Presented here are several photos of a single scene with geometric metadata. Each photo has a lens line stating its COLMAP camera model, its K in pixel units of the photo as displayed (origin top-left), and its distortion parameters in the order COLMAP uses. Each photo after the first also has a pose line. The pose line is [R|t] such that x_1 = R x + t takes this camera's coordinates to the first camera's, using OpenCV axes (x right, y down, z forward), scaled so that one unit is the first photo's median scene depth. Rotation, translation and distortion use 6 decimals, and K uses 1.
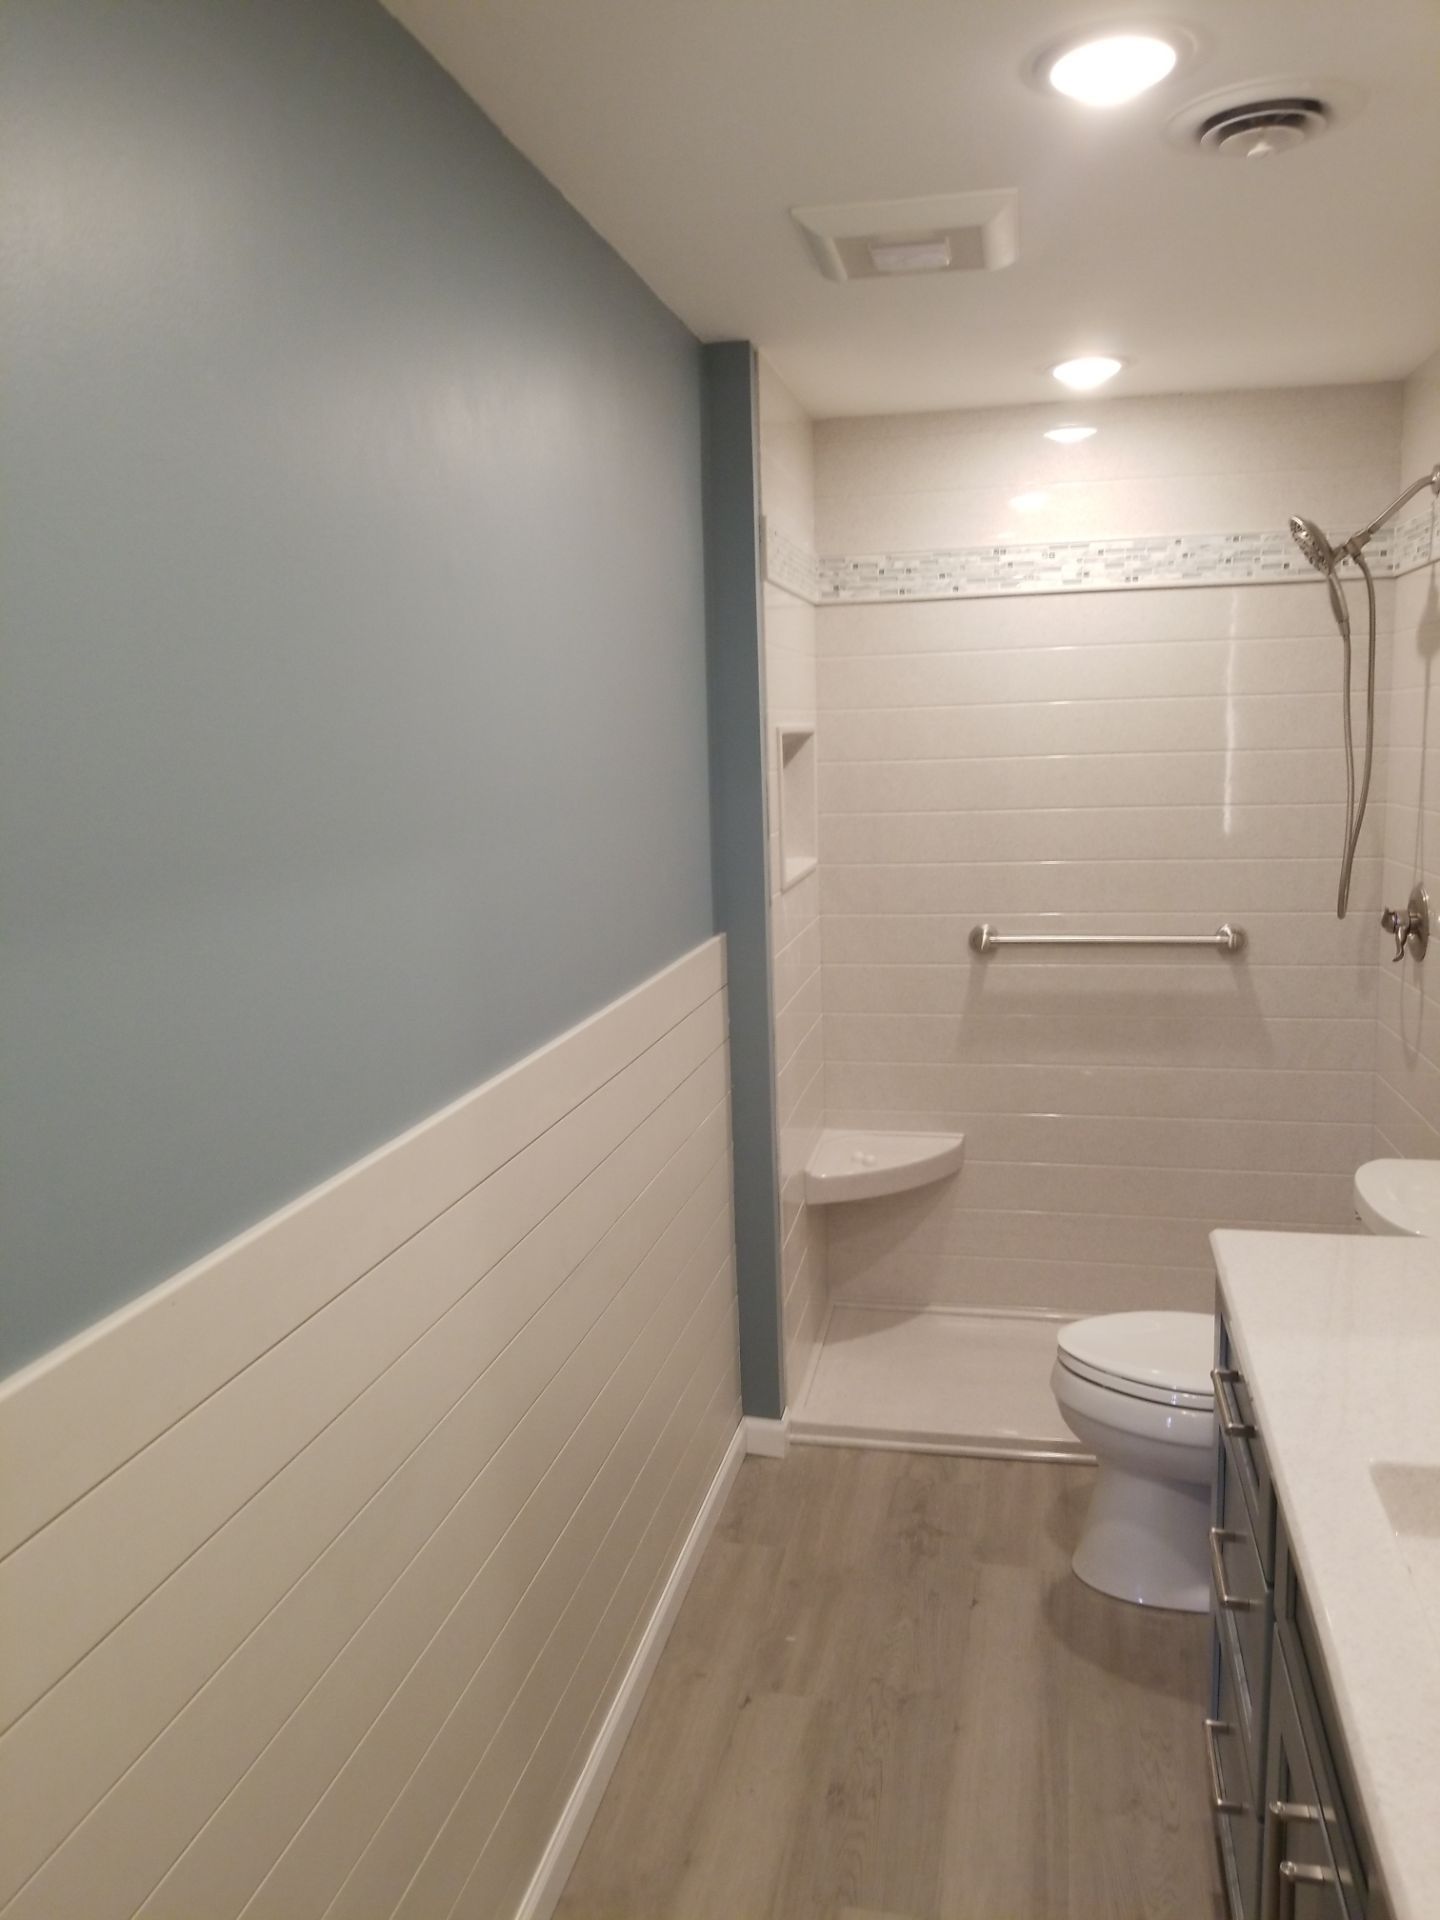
lens RADIAL K [[1496.2, 0, 706.4], [0, 1496.2, 978.1], [0, 0, 1]] dist [0.070122, -0.115064]
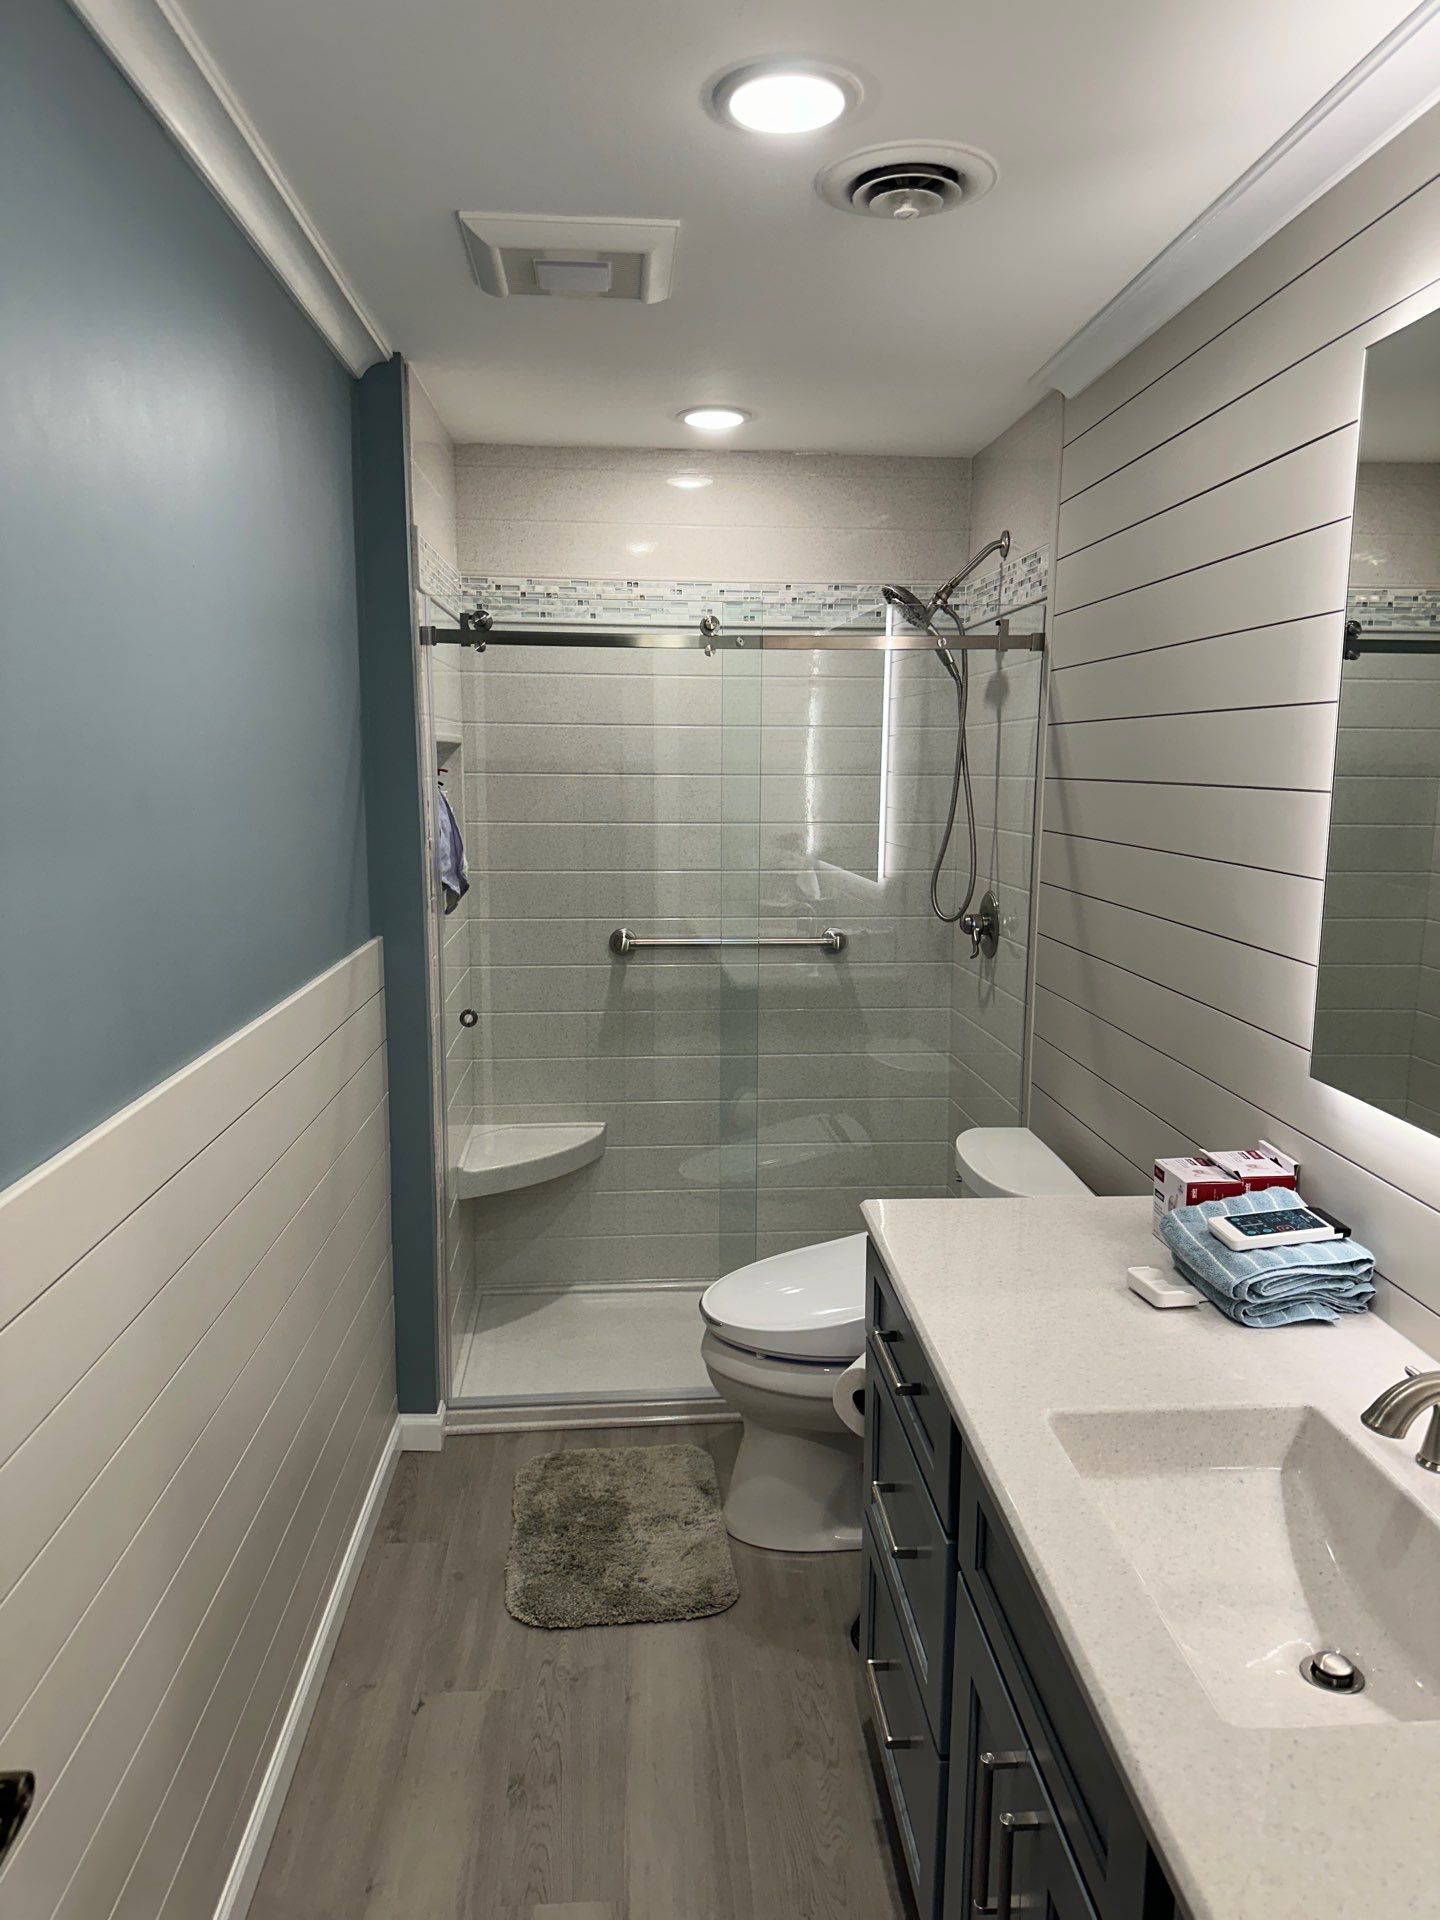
lens RADIAL K [[1348.2, 0, 726.0], [0, 1348.2, 968.5], [0, 0, 1]] dist [0.069913, -0.089286]
pose [[0.957974, -0.009464, 0.286700, -0.023215], [0.012523, 0.999883, -0.008839, 0.002942], [-0.286582, 0.012058, 0.957980, 0.051622]]
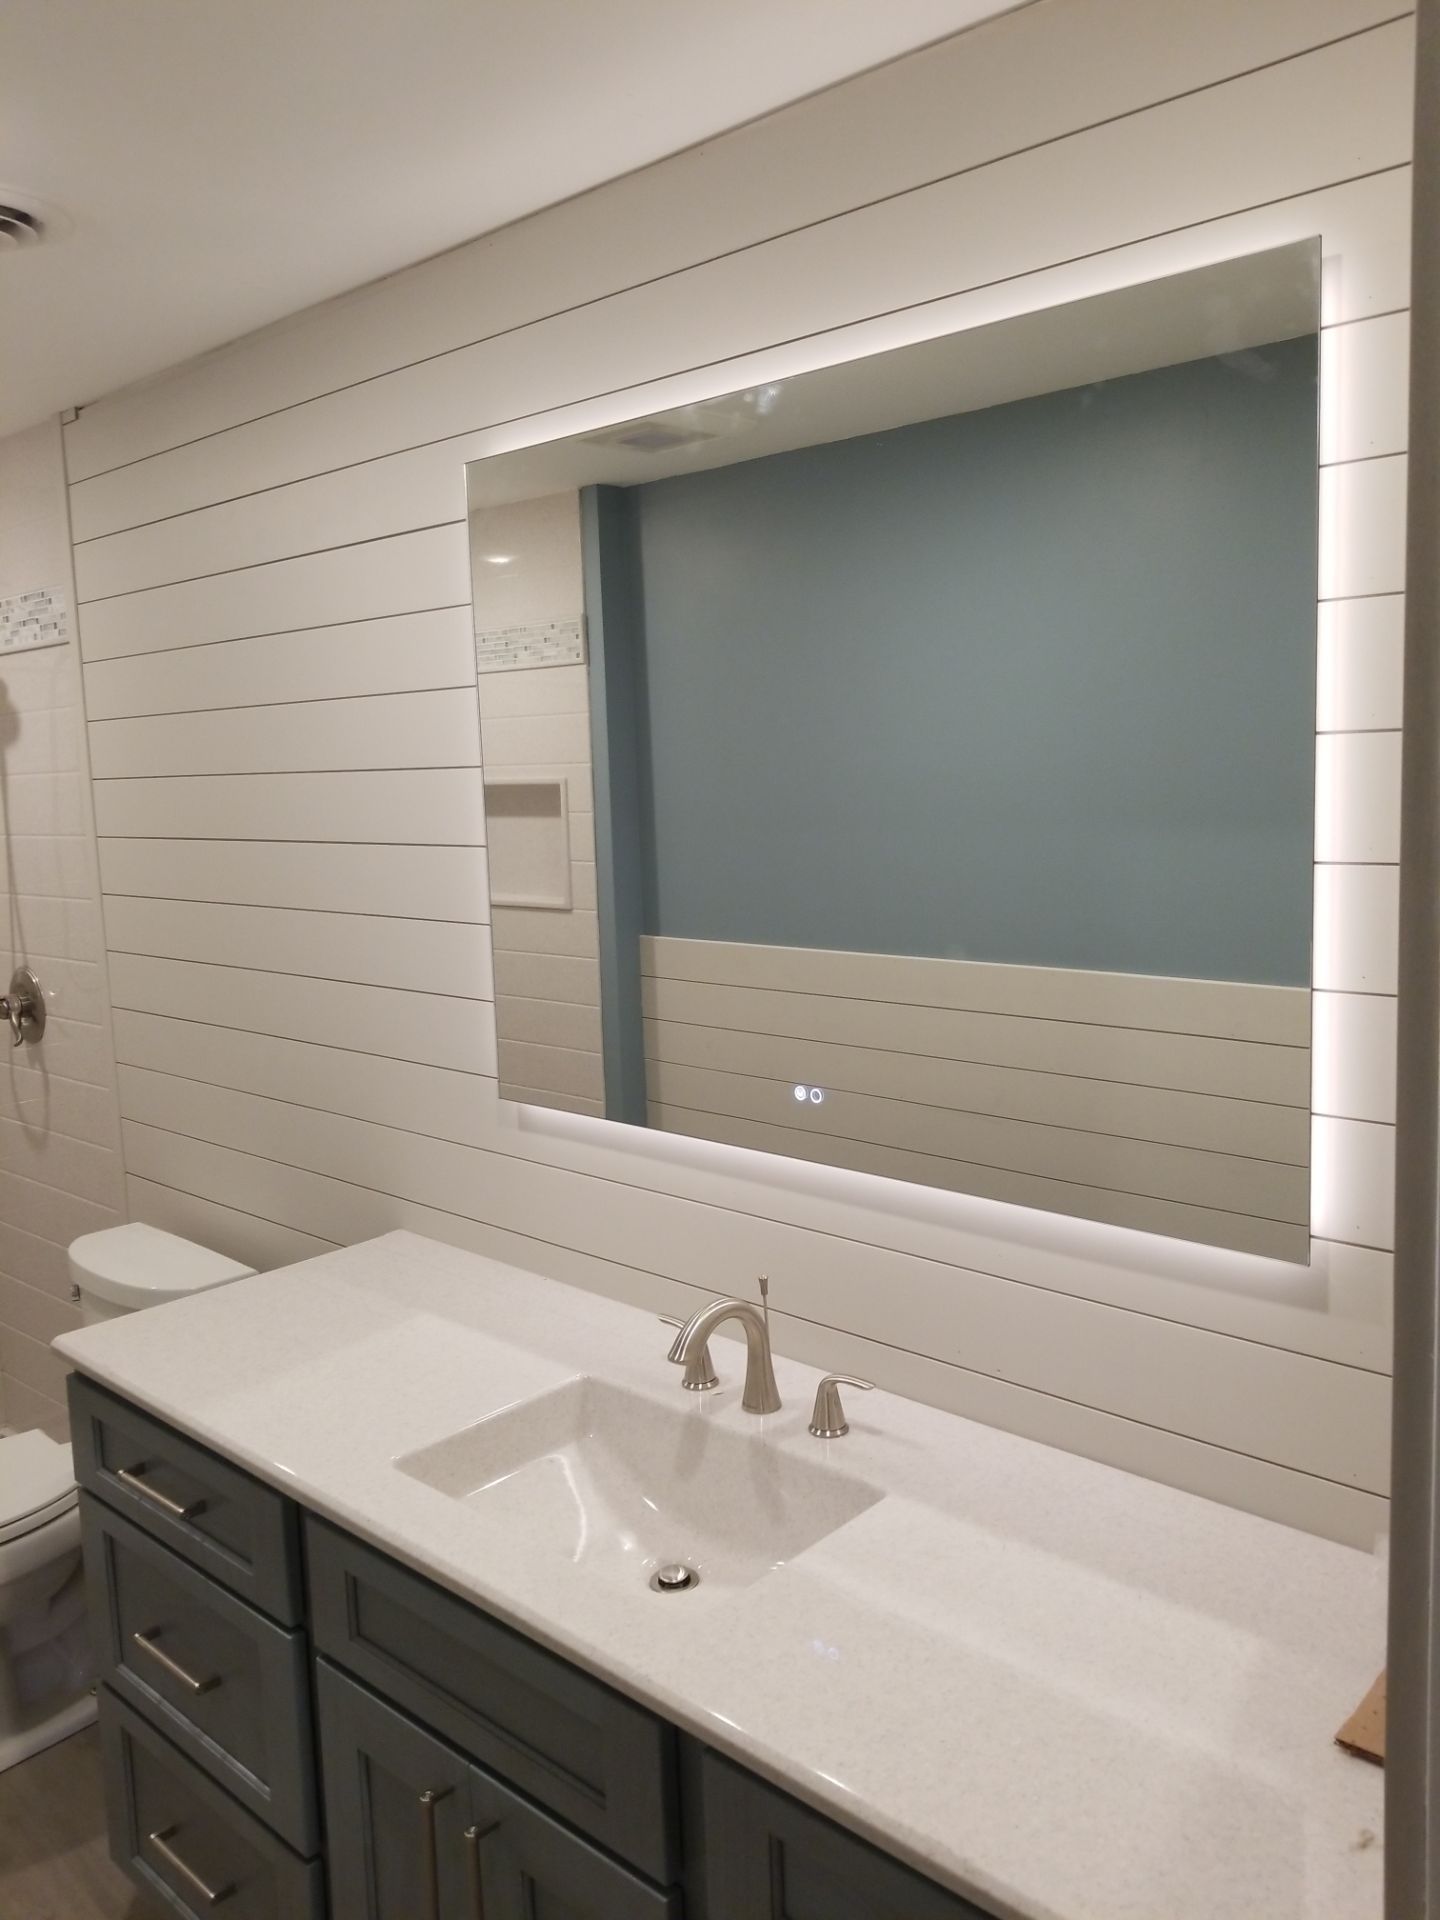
lens RADIAL K [[1496.2, 0, 746.3], [0, 1496.2, 944.7], [0, 0, 1]] dist [0.070122, -0.115064]
pose [[0.500583, -0.092504, 0.860732, -0.144438], [0.158467, 0.987266, 0.013941, -0.013886], [-0.851061, 0.129419, 0.508867, 0.062070]]
